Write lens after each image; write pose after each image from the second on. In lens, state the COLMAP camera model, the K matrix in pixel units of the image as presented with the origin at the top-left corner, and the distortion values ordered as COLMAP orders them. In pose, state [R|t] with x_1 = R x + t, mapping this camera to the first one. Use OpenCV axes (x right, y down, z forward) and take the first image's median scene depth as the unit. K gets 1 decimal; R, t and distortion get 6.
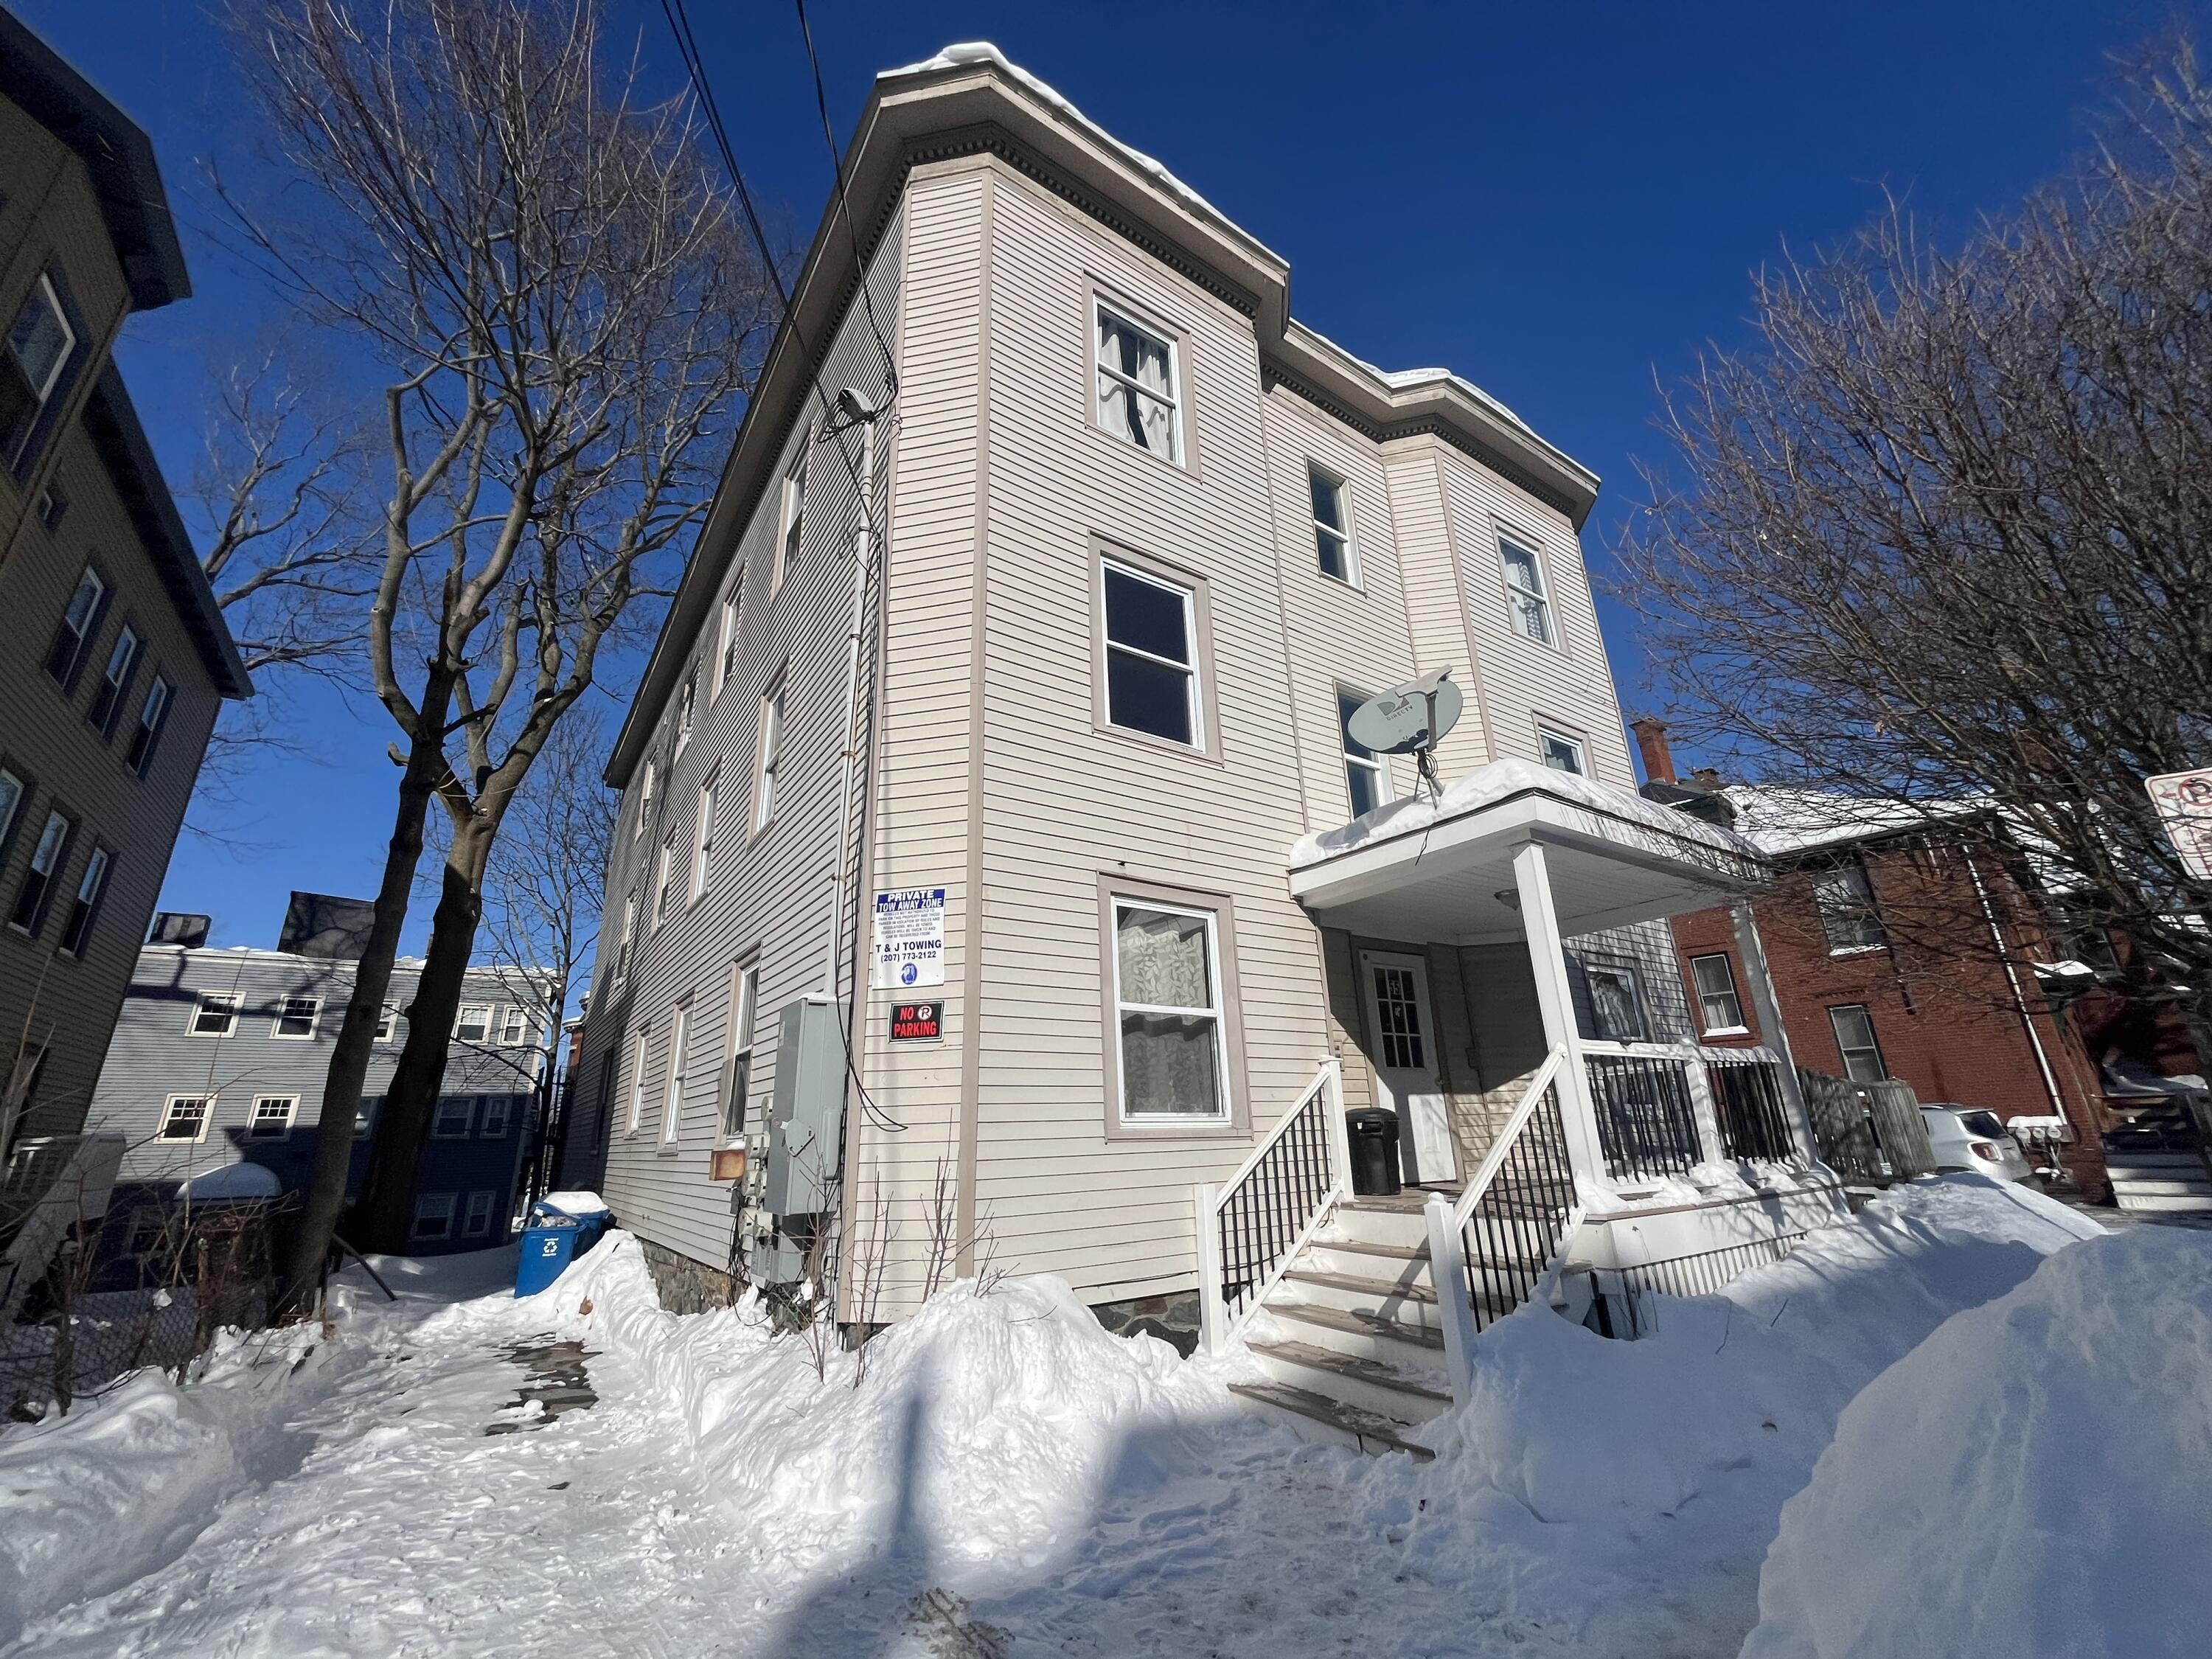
lens RADIAL K [[888.8, 0, 1106.0], [0, 888.8, 829.5], [0, 0, 1]] dist [-0.000460, -0.000451]
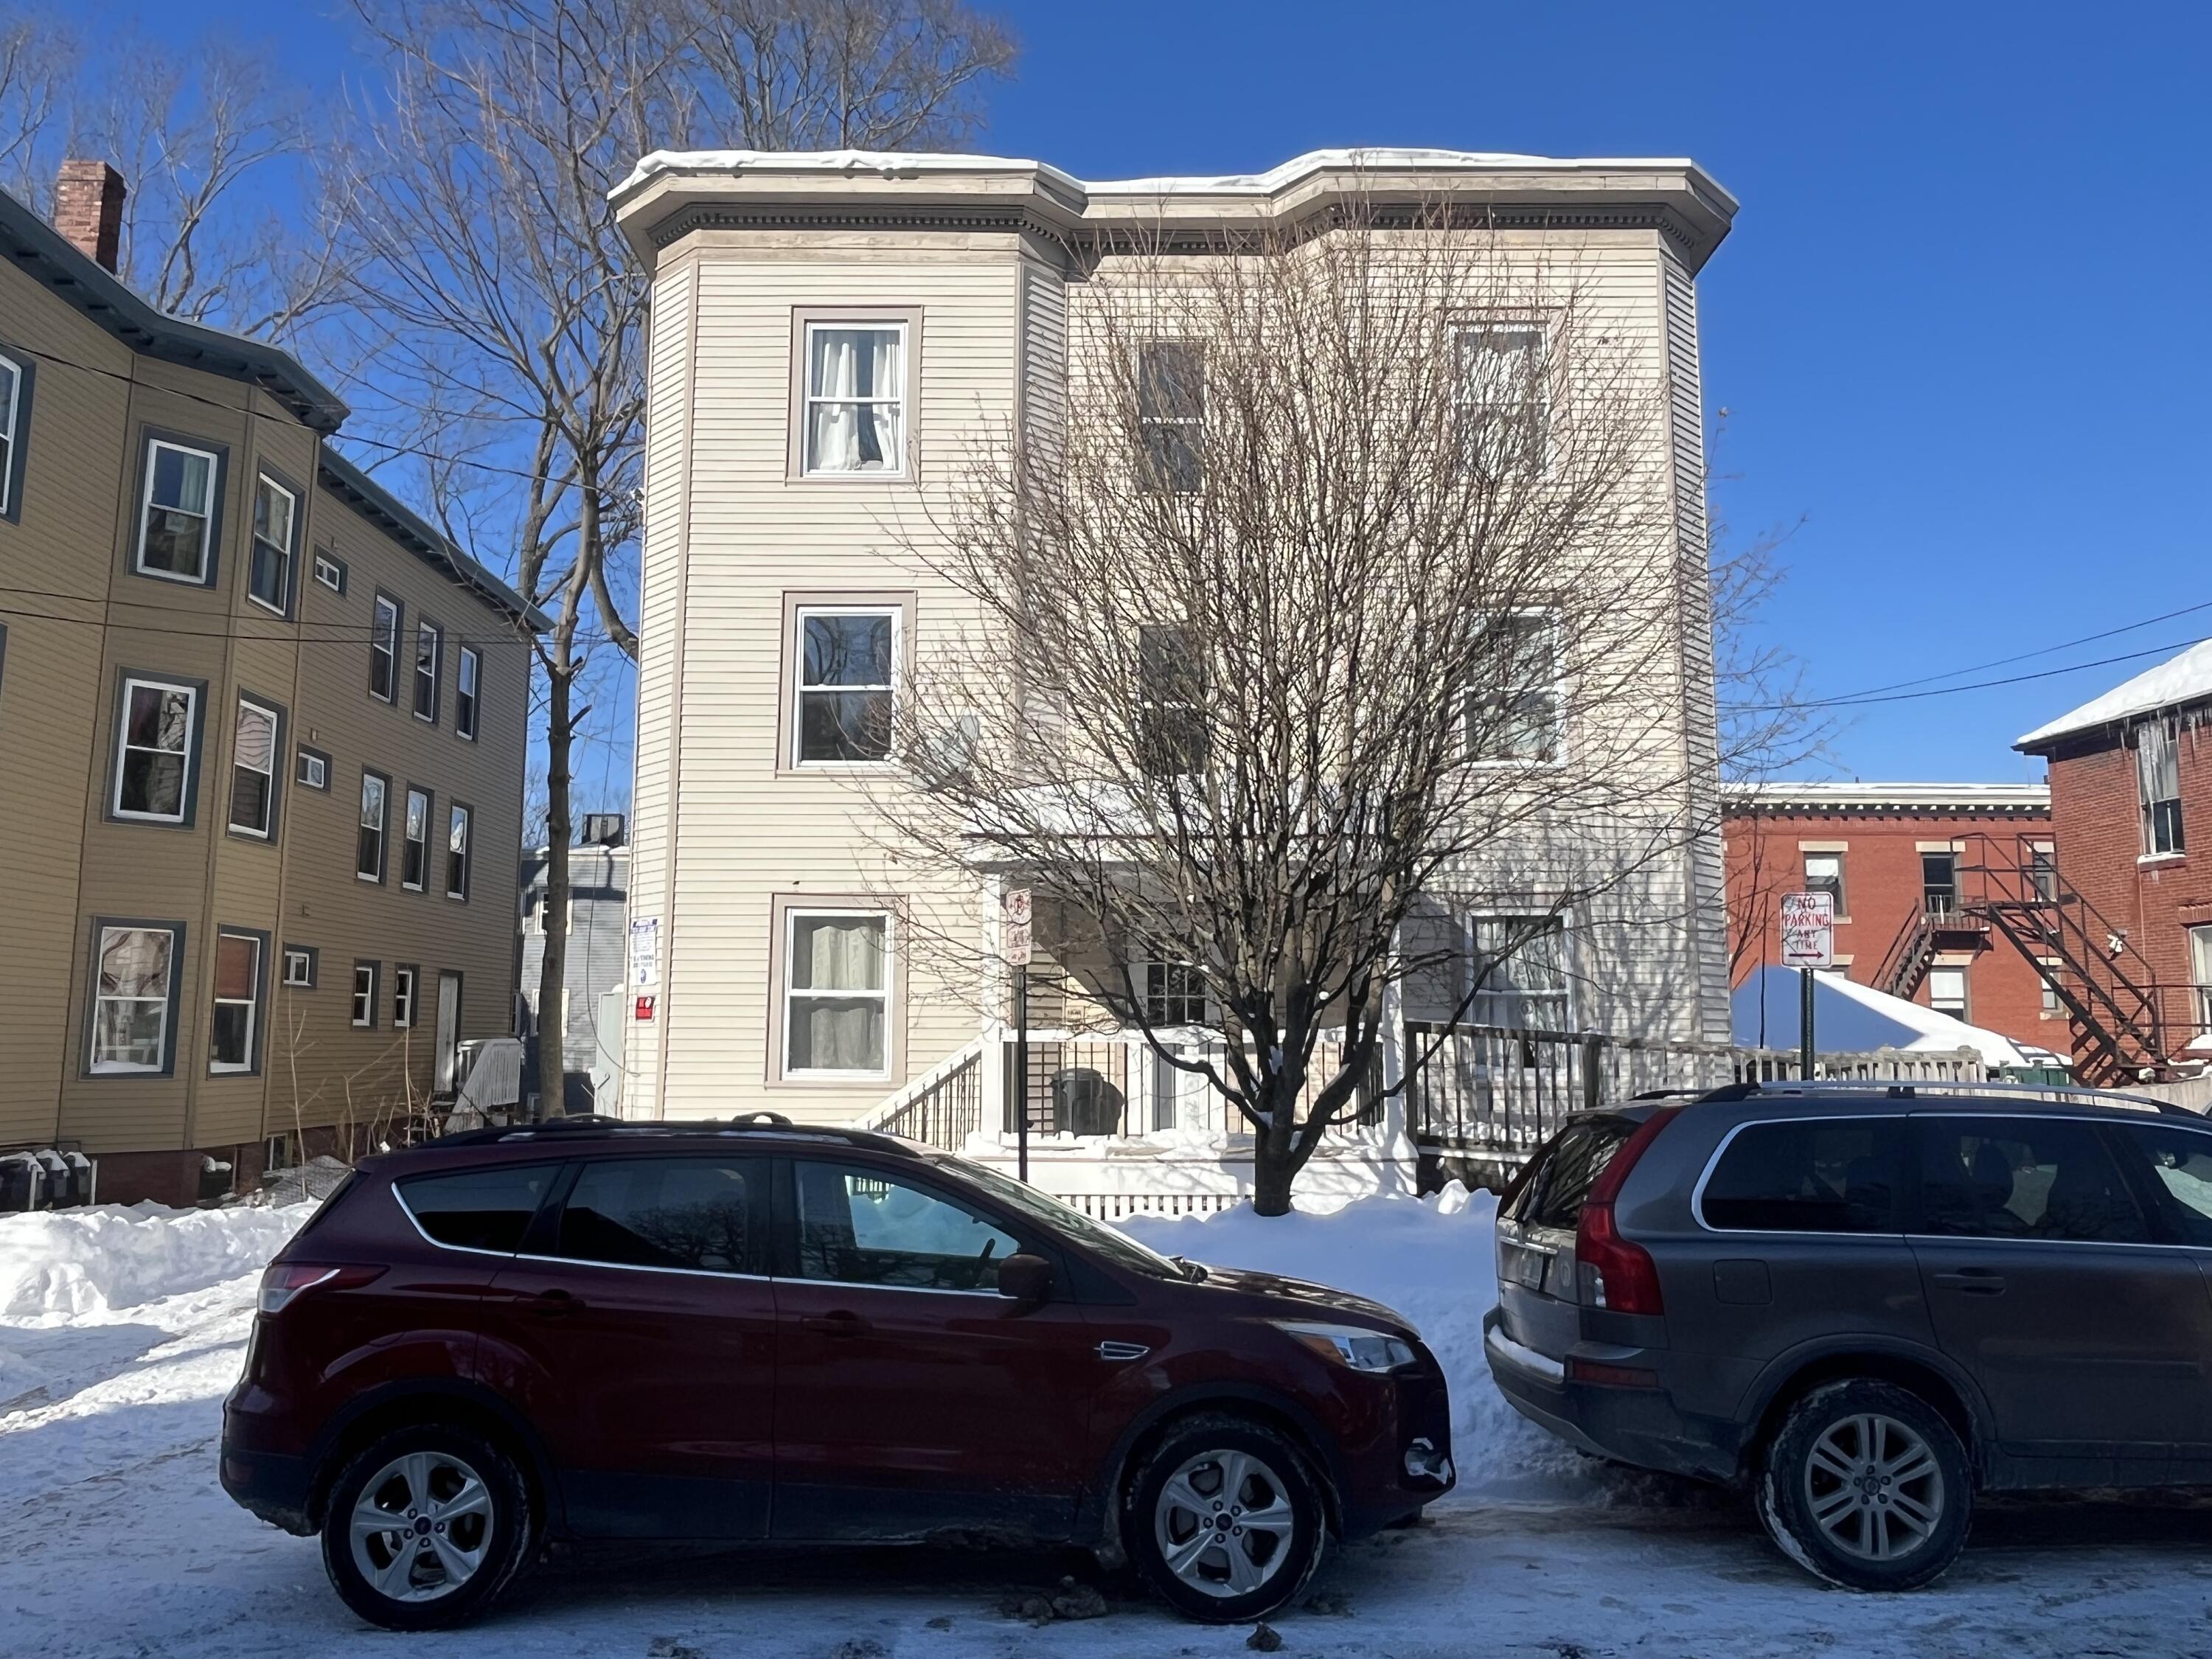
lens RADIAL K [[1606.1, 0, 1106.0], [0, 1606.1, 829.5], [0, 0, 1]] dist [-0.001738, 0.001289]
pose [[0.832460, -0.044779, -0.552273, 1.354238], [0.156330, 0.975216, 0.156571, -0.266733], [0.531574, -0.216676, 0.818829, -0.522716]]
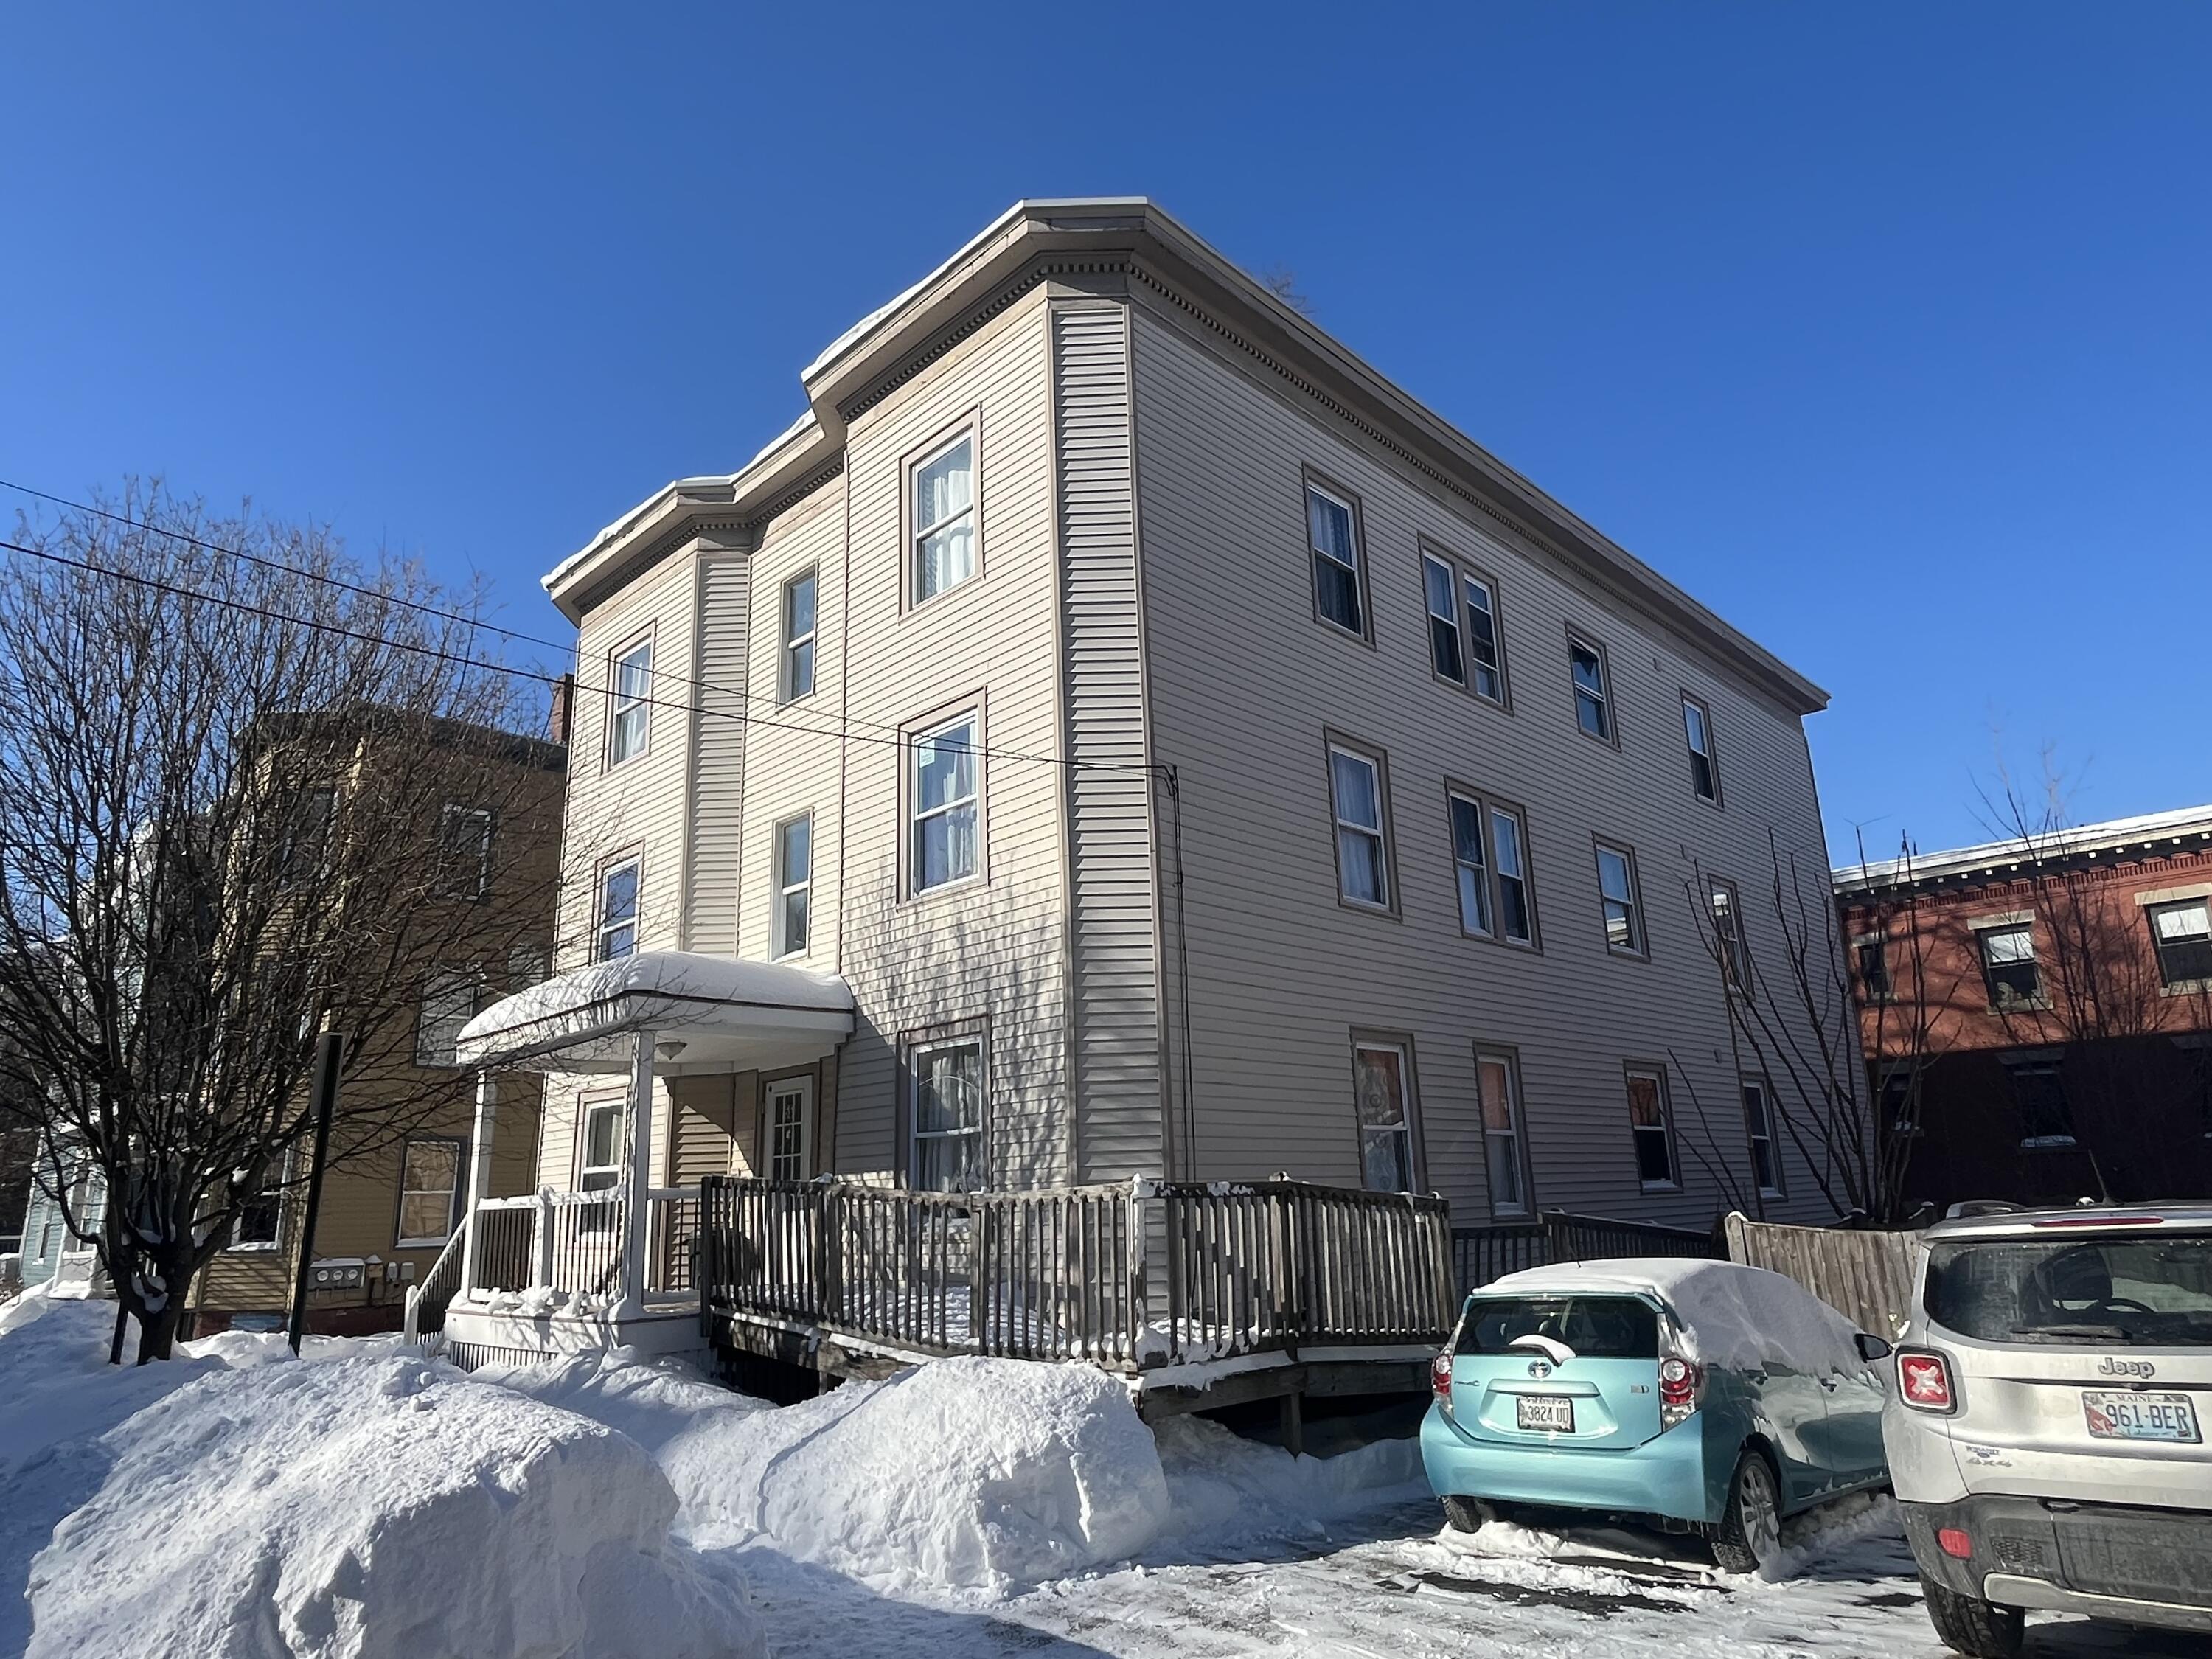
lens RADIAL K [[1353.9, 0, 1106.0], [0, 1353.9, 829.5], [0, 0, 1]] dist [0.002968, 0.000574]
pose [[0.190635, -0.242732, -0.951178, 2.193280], [0.347578, 0.922868, -0.165846, 0.288619], [0.918067, -0.298993, 0.260299, 1.108443]]
